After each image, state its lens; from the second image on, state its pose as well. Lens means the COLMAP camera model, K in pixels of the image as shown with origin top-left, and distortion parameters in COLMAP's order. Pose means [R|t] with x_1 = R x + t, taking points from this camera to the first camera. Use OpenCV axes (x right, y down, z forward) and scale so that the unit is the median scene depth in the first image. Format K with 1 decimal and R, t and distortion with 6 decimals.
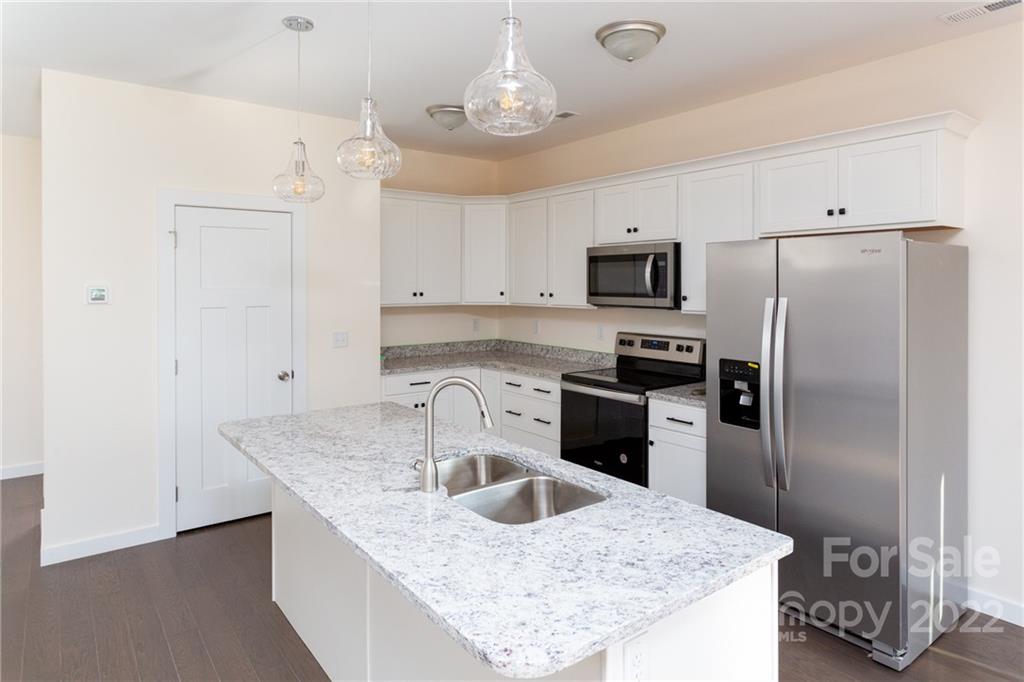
lens RADIAL K [[617.6, 0, 511.3], [0, 617.6, 289.4], [0, 0, 1]] dist [-0.000488, -0.000406]
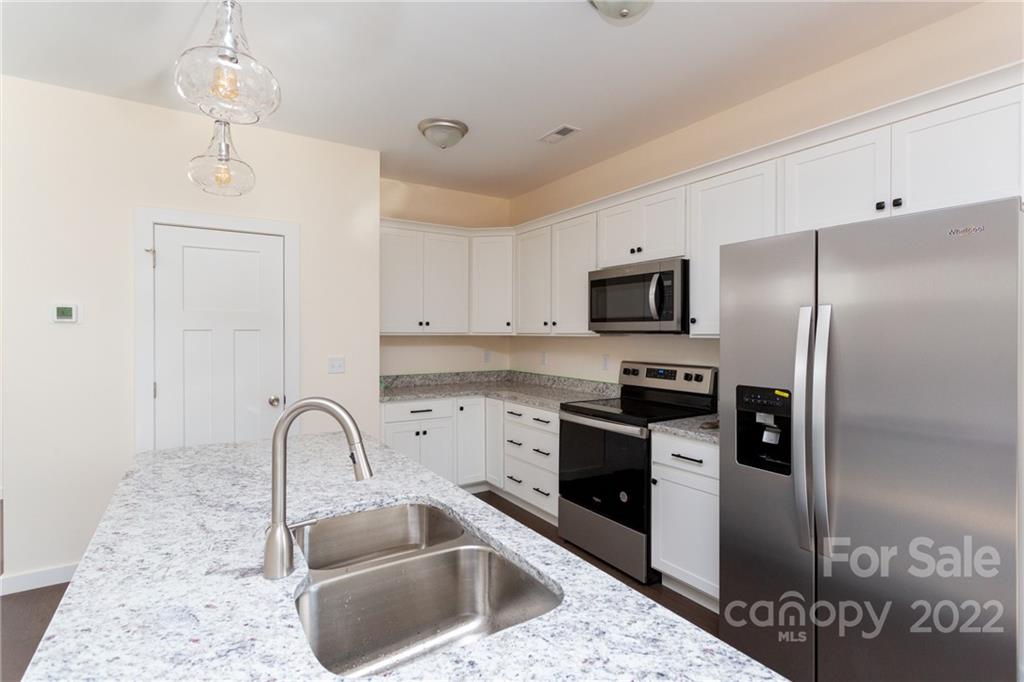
lens RADIAL K [[482.4, 0, 512.0], [0, 482.4, 341.0], [0, 0, 1]] dist [0.005591, 0.000692]
pose [[0.995990, 0.002665, -0.089424, 0.076460], [-0.002526, 0.999995, 0.001670, 0.041342], [0.089428, -0.001437, 0.995992, 0.262473]]
